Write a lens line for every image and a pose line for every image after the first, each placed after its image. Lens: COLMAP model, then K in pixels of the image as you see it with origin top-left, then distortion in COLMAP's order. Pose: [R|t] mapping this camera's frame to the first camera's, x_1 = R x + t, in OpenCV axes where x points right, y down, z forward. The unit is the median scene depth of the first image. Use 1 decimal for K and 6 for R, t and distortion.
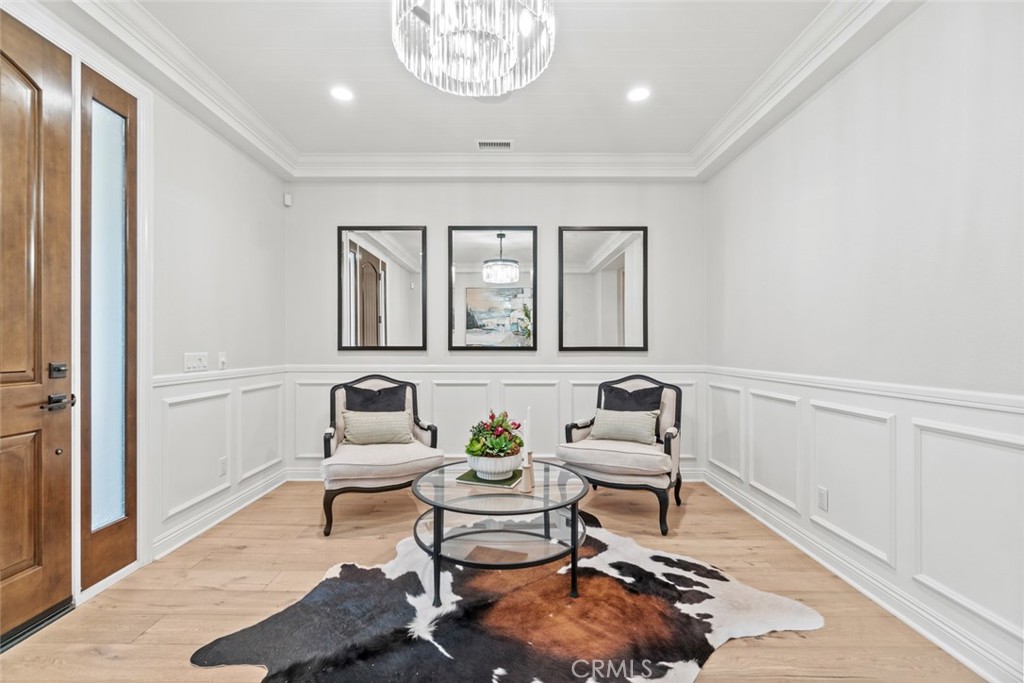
lens RADIAL K [[441.8, 0, 511.8], [0, 441.8, 341.7], [0, 0, 1]] dist [-0.004487, 0.000151]
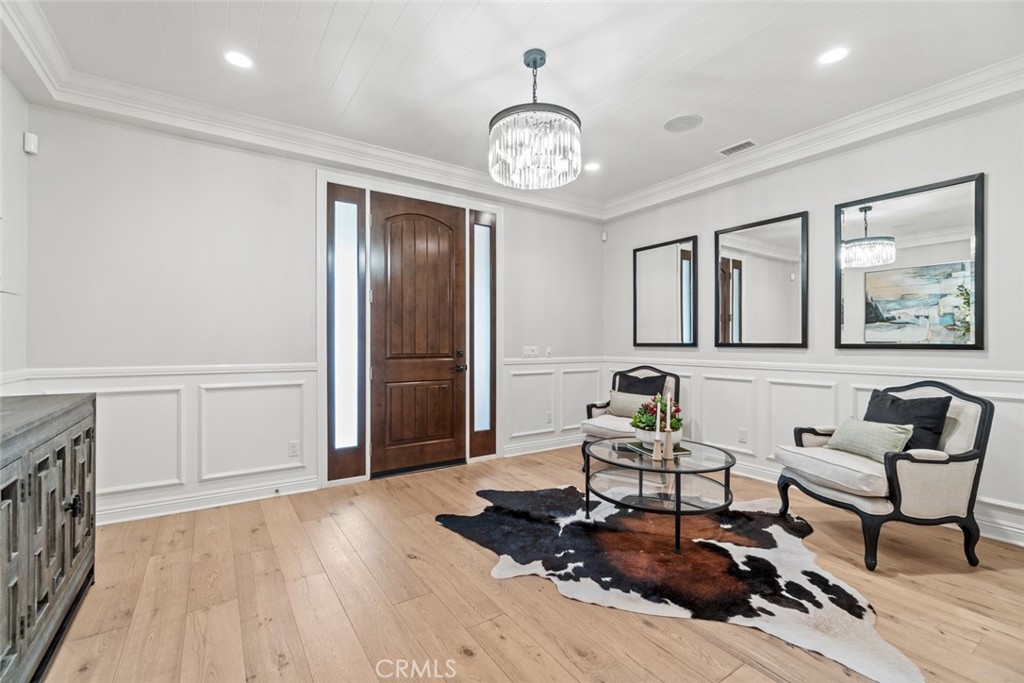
lens RADIAL K [[441.8, 0, 508.8], [0, 441.8, 345.4], [0, 0, 1]] dist [-0.004487, 0.000151]
pose [[0.561015, 0.006147, -0.827783, 0.659557], [0.005274, 0.999926, 0.011000, 0.000826], [0.827789, -0.010537, 0.560941, -0.029622]]
